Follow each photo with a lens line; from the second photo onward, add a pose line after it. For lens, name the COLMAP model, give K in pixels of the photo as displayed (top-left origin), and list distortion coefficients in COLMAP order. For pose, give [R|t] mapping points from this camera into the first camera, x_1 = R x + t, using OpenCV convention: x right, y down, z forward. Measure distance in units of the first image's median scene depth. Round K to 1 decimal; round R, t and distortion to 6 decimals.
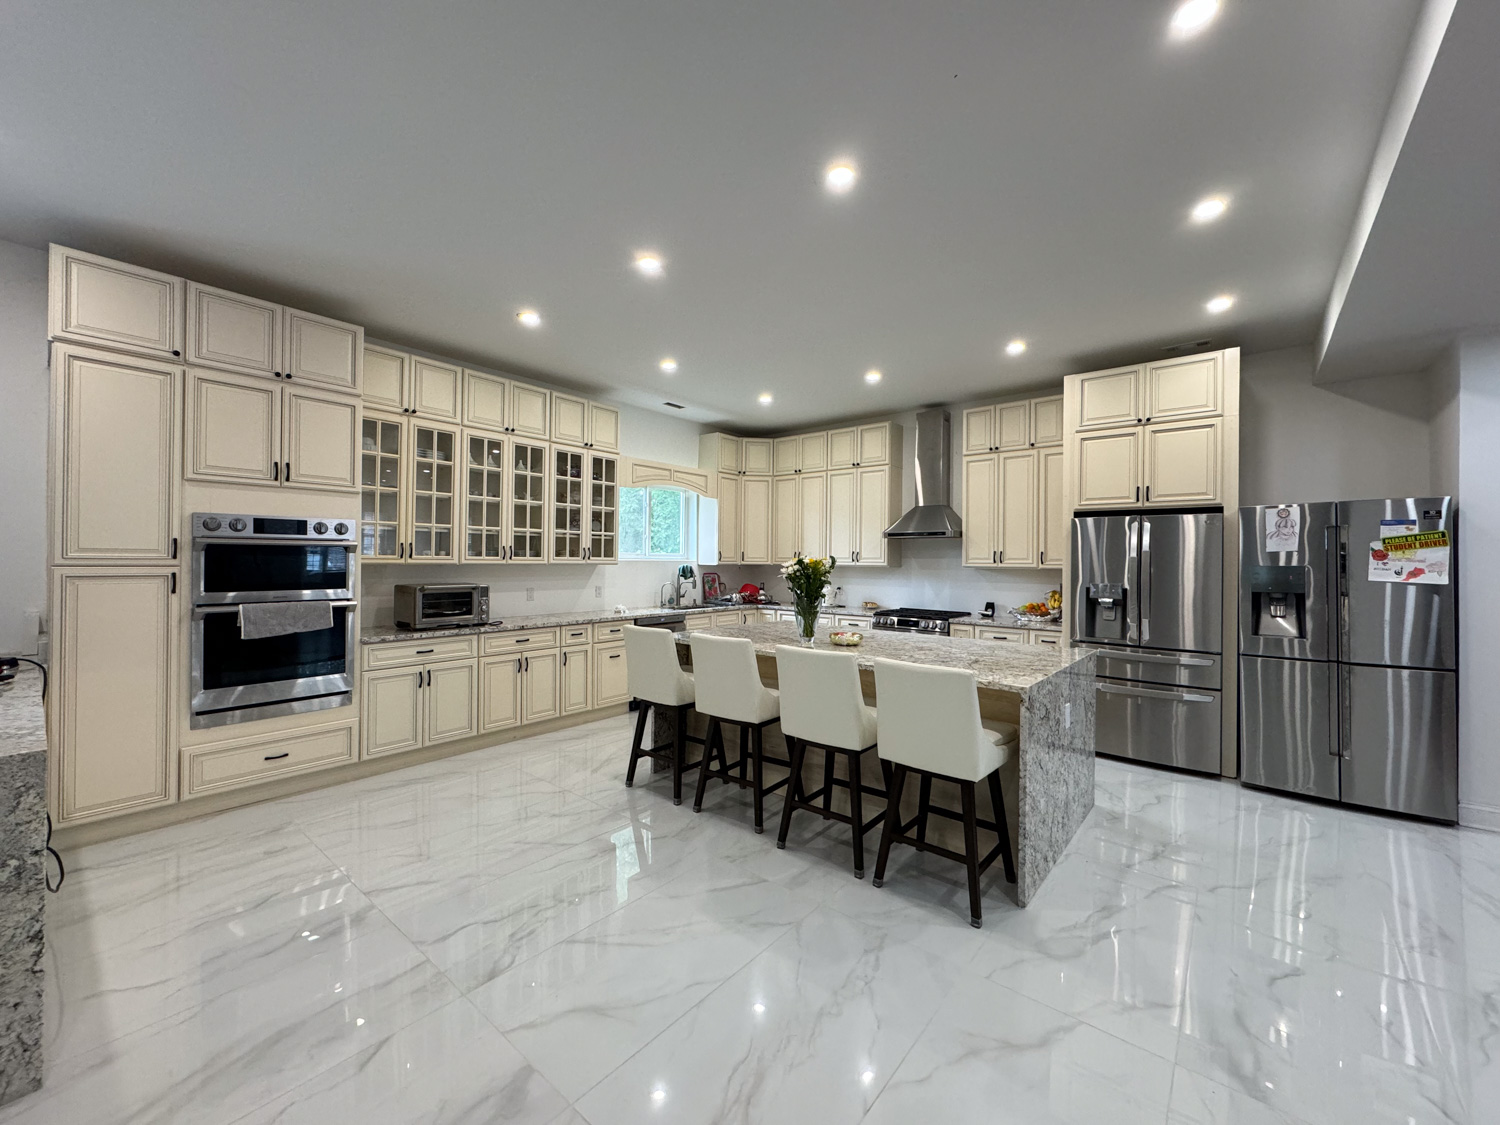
lens RADIAL K [[598.5, 0, 748.1], [0, 598.5, 558.2], [0, 0, 1]] dist [-0.003139, 0.000460]
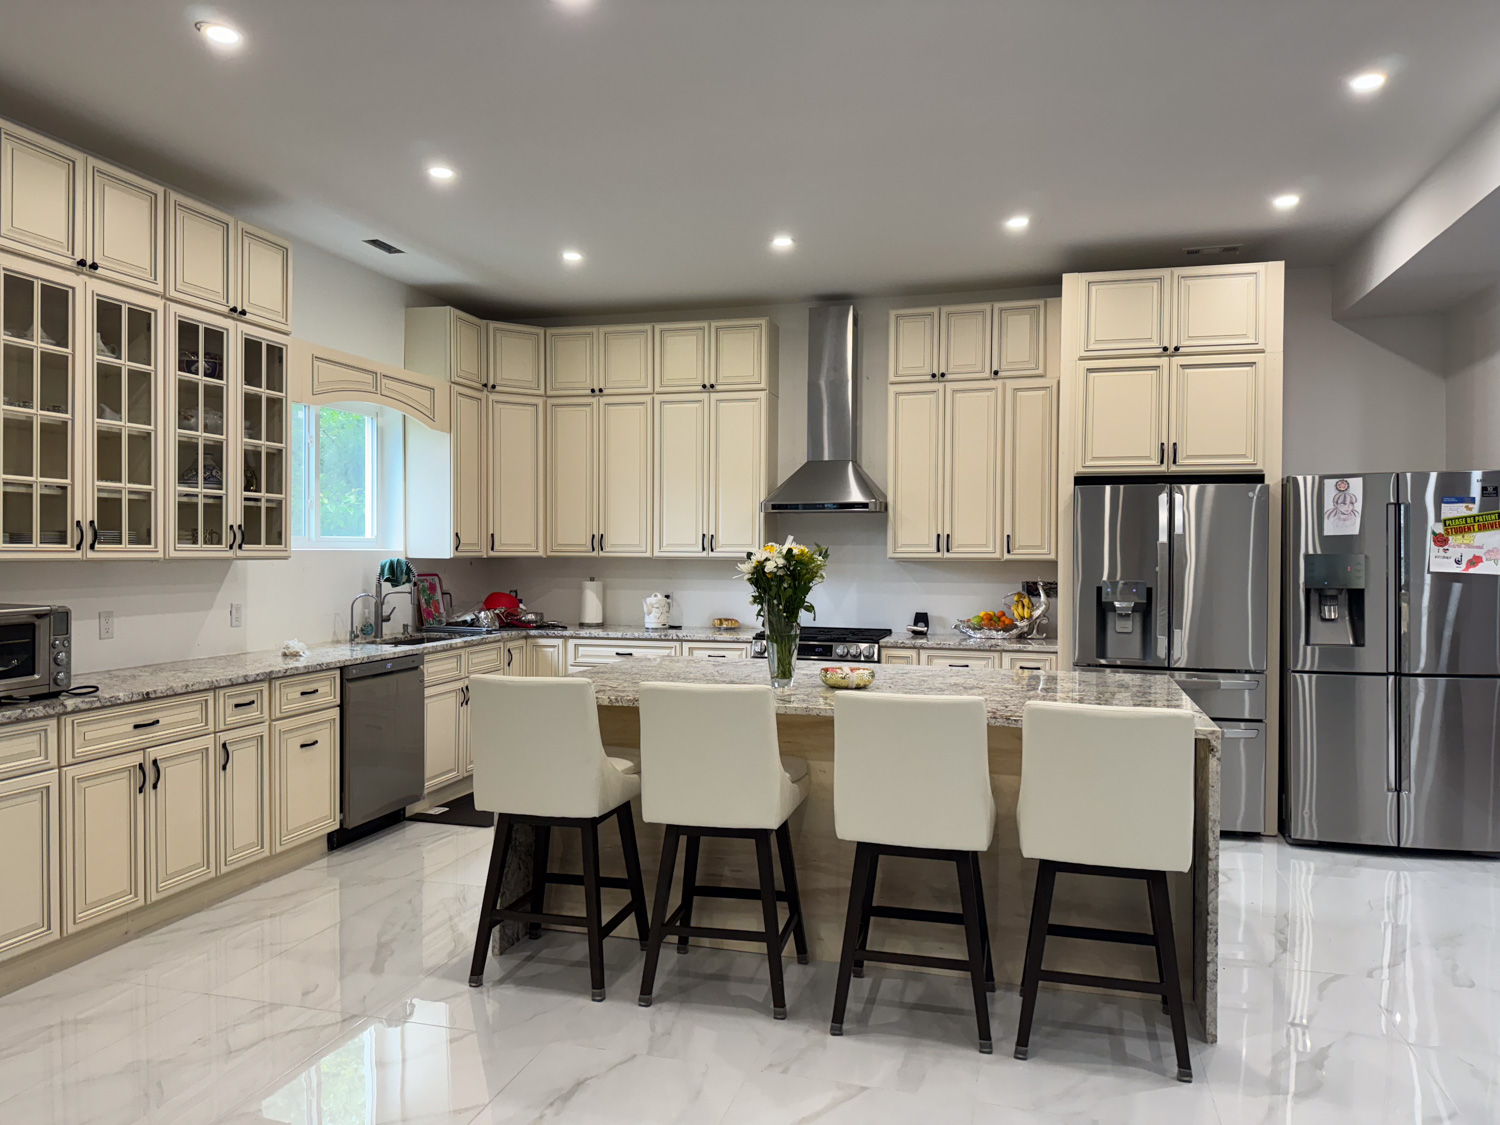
lens RADIAL K [[1052.0, 0, 750.5], [0, 1052.0, 563.5], [0, 0, 1]] dist [0.040030, -0.039985]
pose [[0.909625, -0.009974, 0.415311, -0.272184], [0.002244, 0.999815, 0.019095, -0.001766], [-0.415425, -0.016437, 0.909479, 0.051690]]
